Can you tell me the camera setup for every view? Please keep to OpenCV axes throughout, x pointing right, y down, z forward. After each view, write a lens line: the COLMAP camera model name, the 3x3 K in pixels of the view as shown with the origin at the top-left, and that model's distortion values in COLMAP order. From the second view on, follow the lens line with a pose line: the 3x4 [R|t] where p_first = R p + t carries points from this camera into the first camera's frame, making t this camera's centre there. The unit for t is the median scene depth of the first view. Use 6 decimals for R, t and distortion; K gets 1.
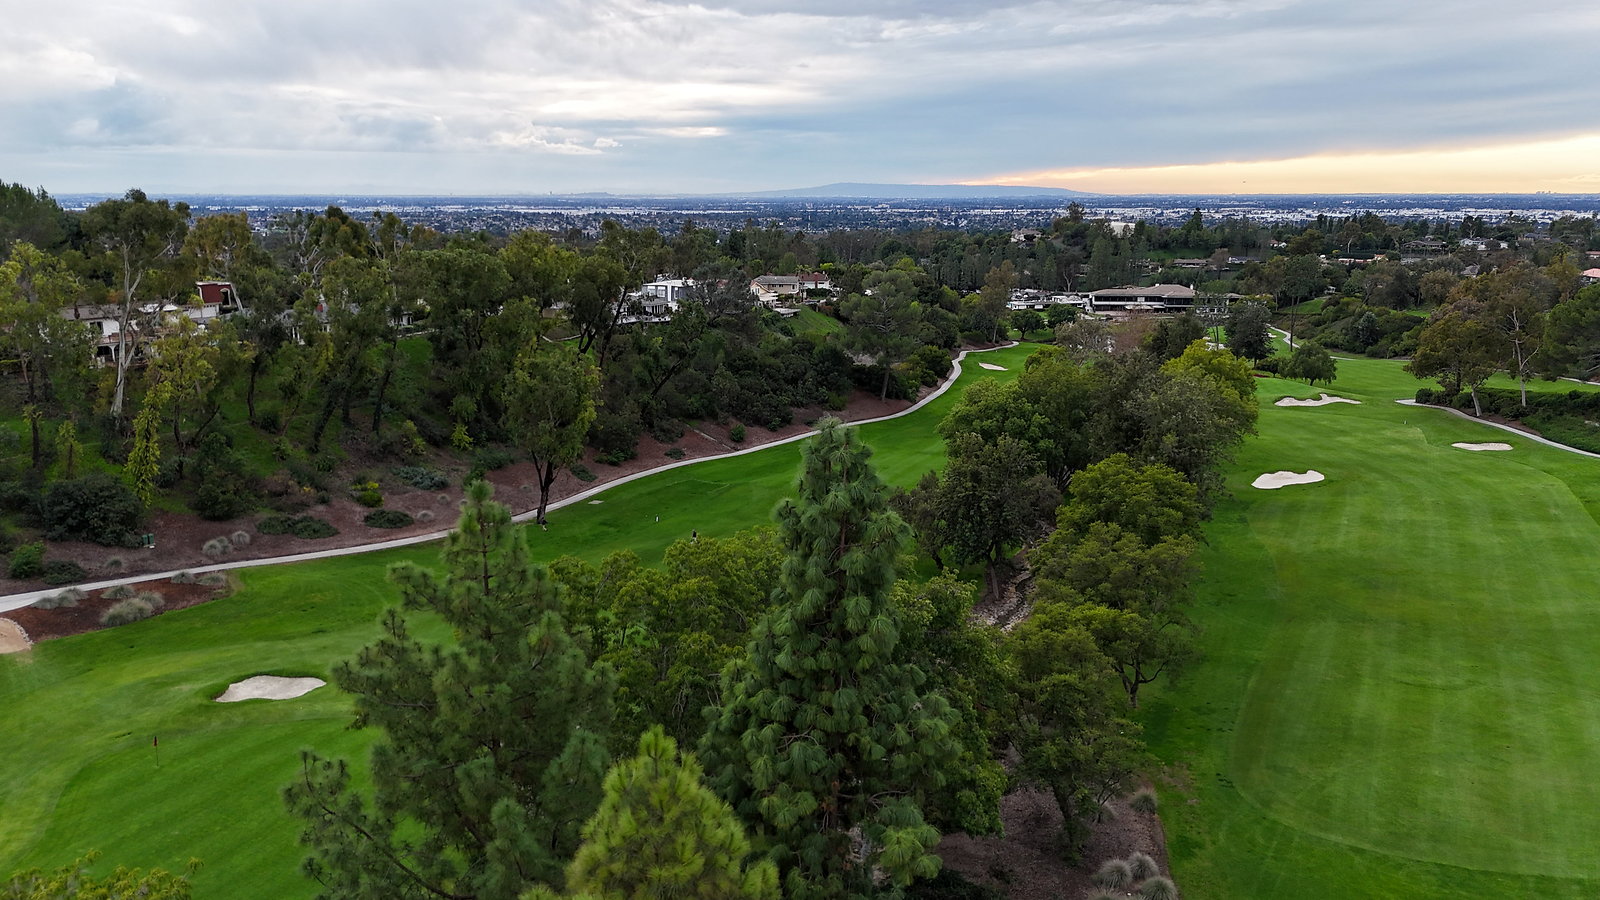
lens RADIAL K [[1161.0, 0, 800.0], [0, 1161.0, 450.0], [0, 0, 1]] dist [0.095637, -0.112176]
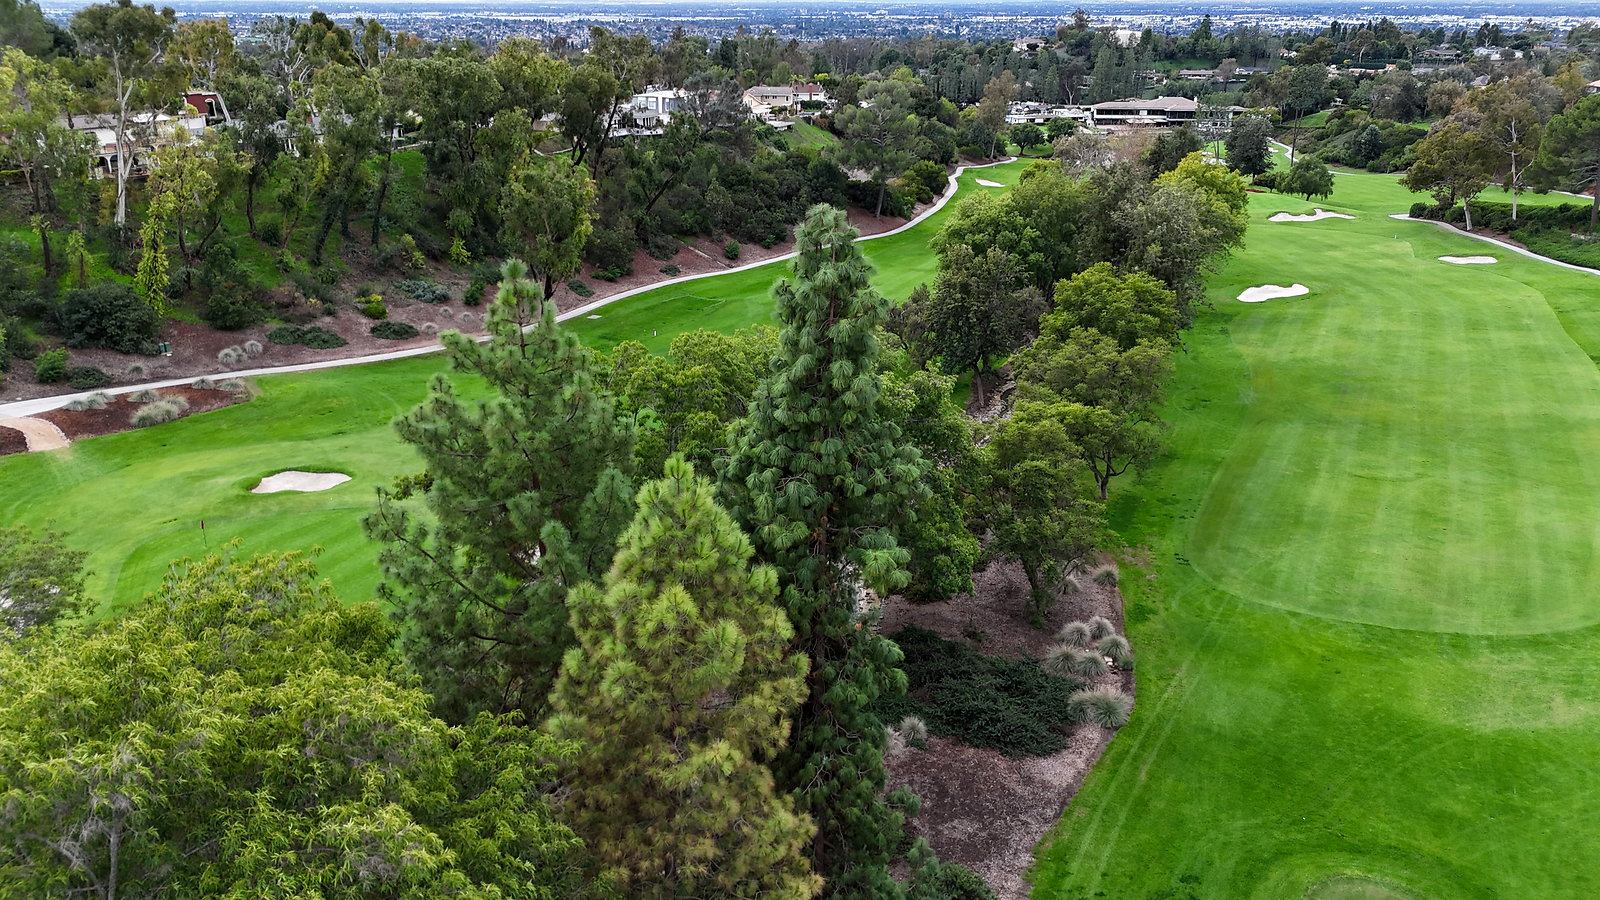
lens RADIAL K [[1163.8, 0, 799.8], [0, 1163.8, 447.2], [0, 0, 1]] dist [0.080048, -0.084798]
pose [[0.999989, -0.001593, 0.004518, -0.000025], [0.000909, 0.989047, 0.147600, 0.008579], [-0.004703, -0.147594, 0.989037, -0.035843]]
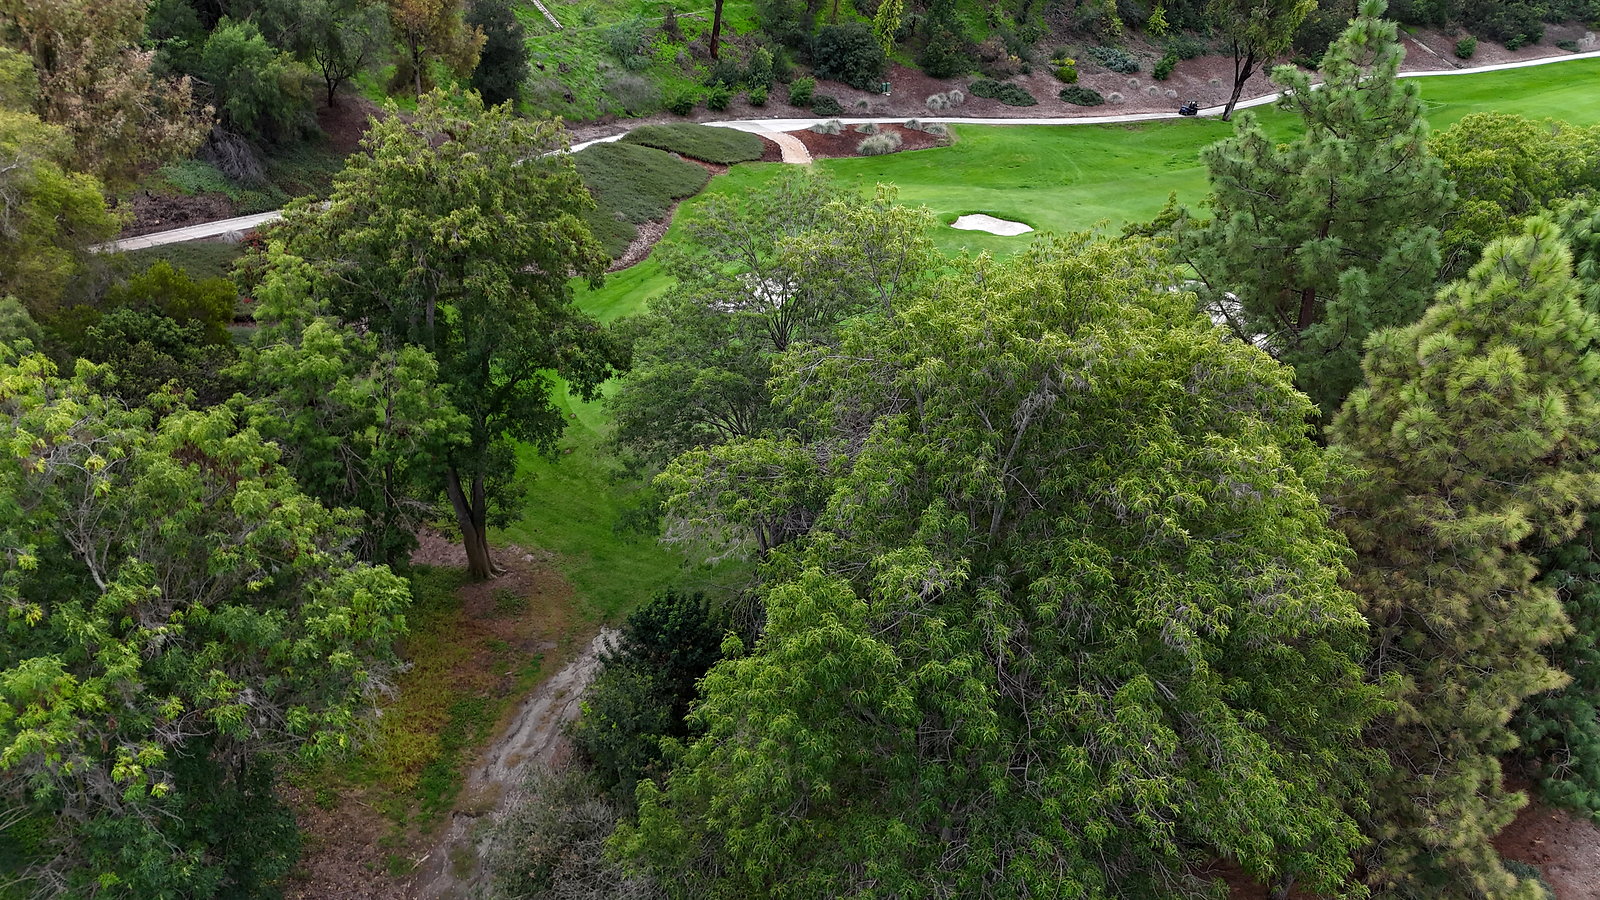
lens RADIAL K [[1163.8, 0, 799.8], [0, 1163.8, 447.2], [0, 0, 1]] dist [0.080048, -0.084798]
pose [[0.863143, 0.251321, -0.437975, -0.032530], [-0.100380, 0.935434, 0.338951, 0.022392], [0.494882, -0.248599, 0.832641, -0.070793]]
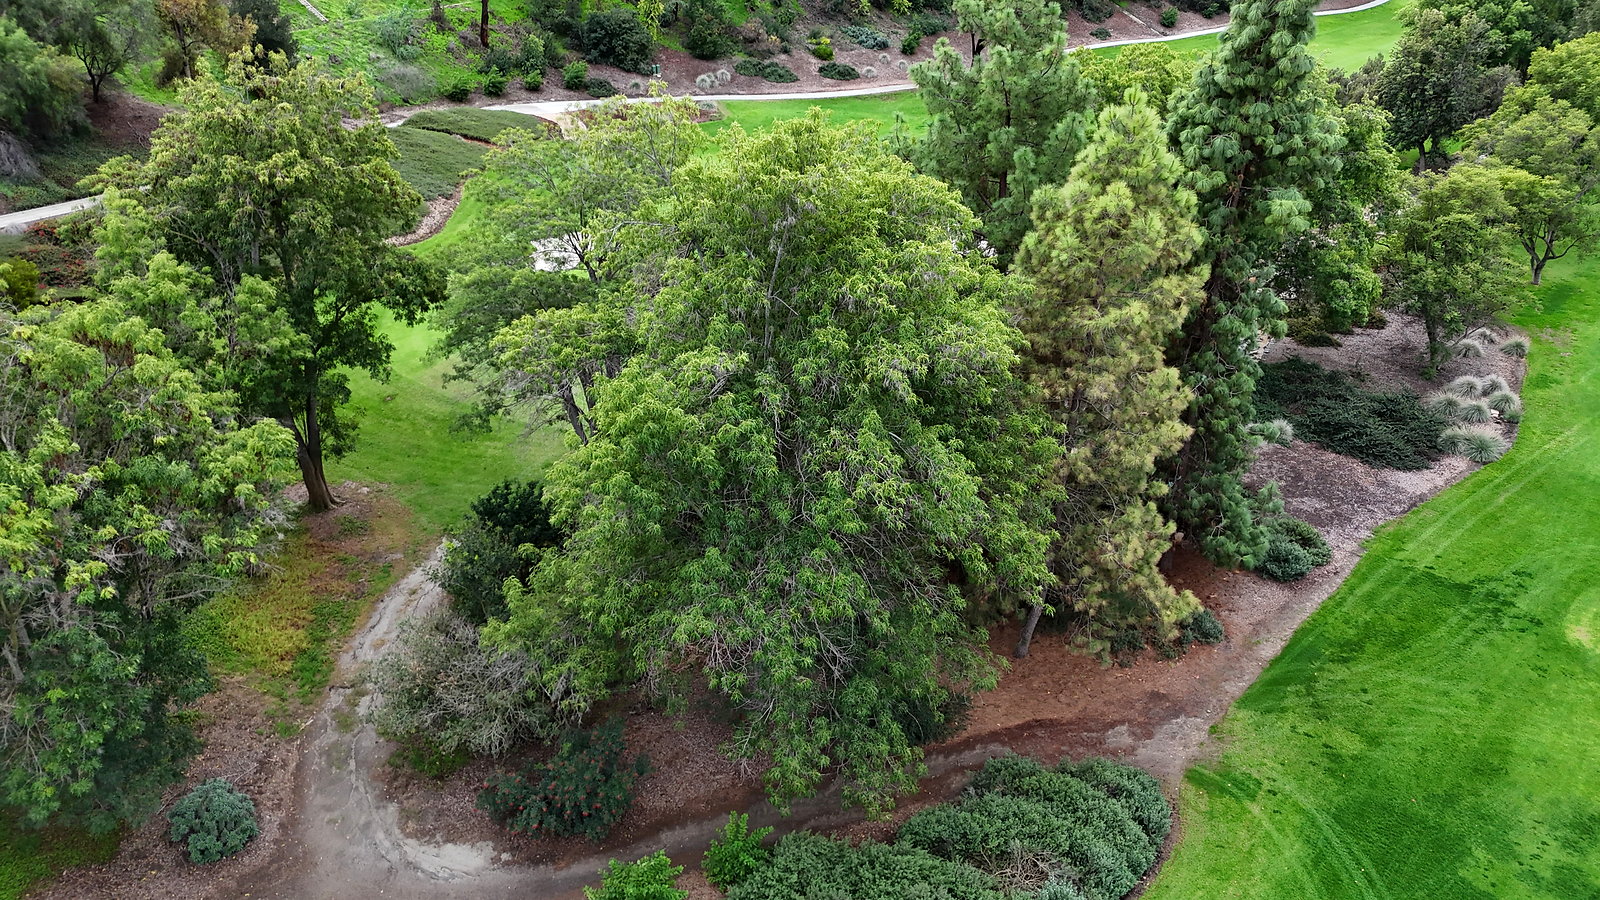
lens RADIAL K [[1163.8, 0, 799.8], [0, 1163.8, 447.2], [0, 0, 1]] dist [0.080048, -0.084798]
pose [[0.943010, 0.163840, -0.289637, -0.001641], [-0.063980, 0.943423, 0.325362, 0.036240], [0.326557, -0.288288, 0.900139, -0.130057]]
